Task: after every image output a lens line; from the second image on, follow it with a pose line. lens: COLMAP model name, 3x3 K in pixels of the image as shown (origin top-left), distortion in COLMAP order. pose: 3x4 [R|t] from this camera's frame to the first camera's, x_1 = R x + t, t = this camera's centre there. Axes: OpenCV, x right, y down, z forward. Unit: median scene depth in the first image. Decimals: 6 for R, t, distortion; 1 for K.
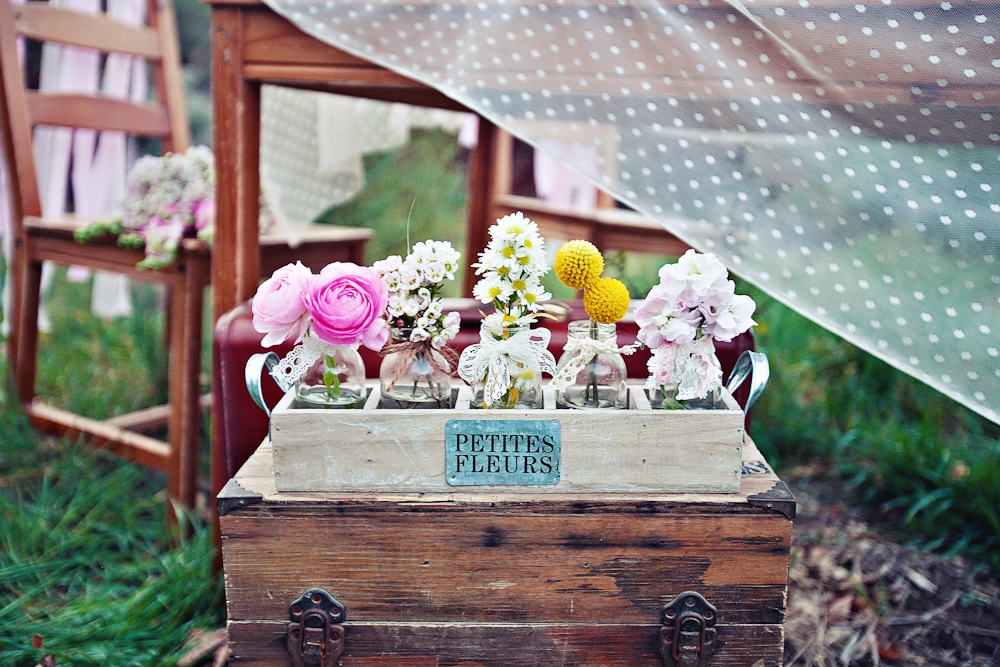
lens RADIAL K [[964.2, 0, 504.3], [0, 964.2, 337.4], [0, 0, 1]] dist [-0.003986, 0.078000]
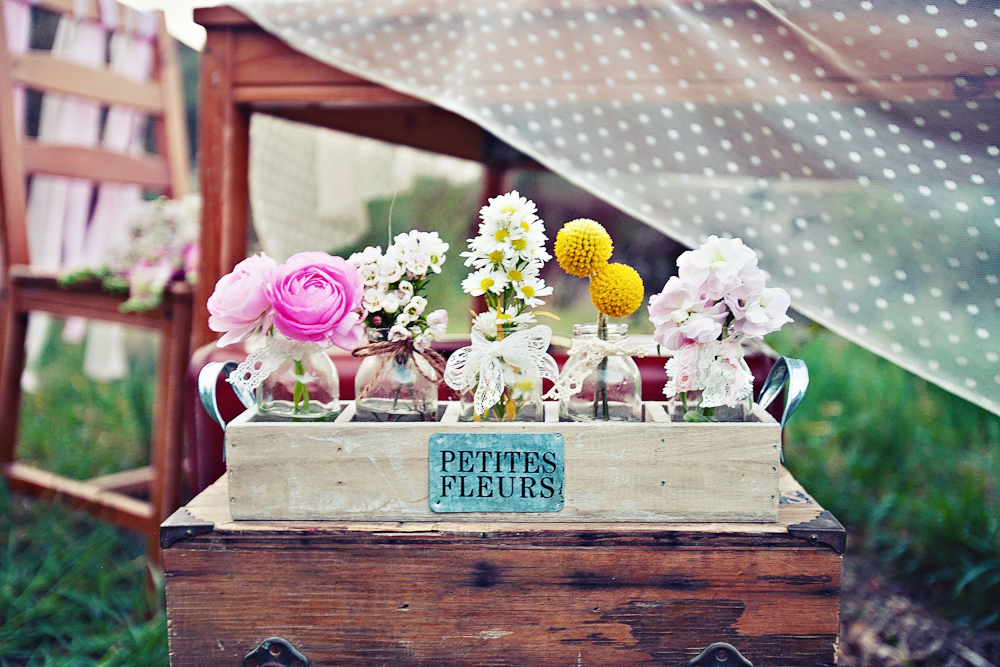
lens RADIAL K [[964.2, 0, 504.3], [0, 964.2, 337.4], [0, 0, 1]] dist [-0.003986, 0.078000]
pose [[0.999834, -0.001100, -0.018170, 0.020664], [-0.000601, 0.995633, -0.093351, 0.078133], [0.018194, 0.093346, 0.995467, 0.140010]]
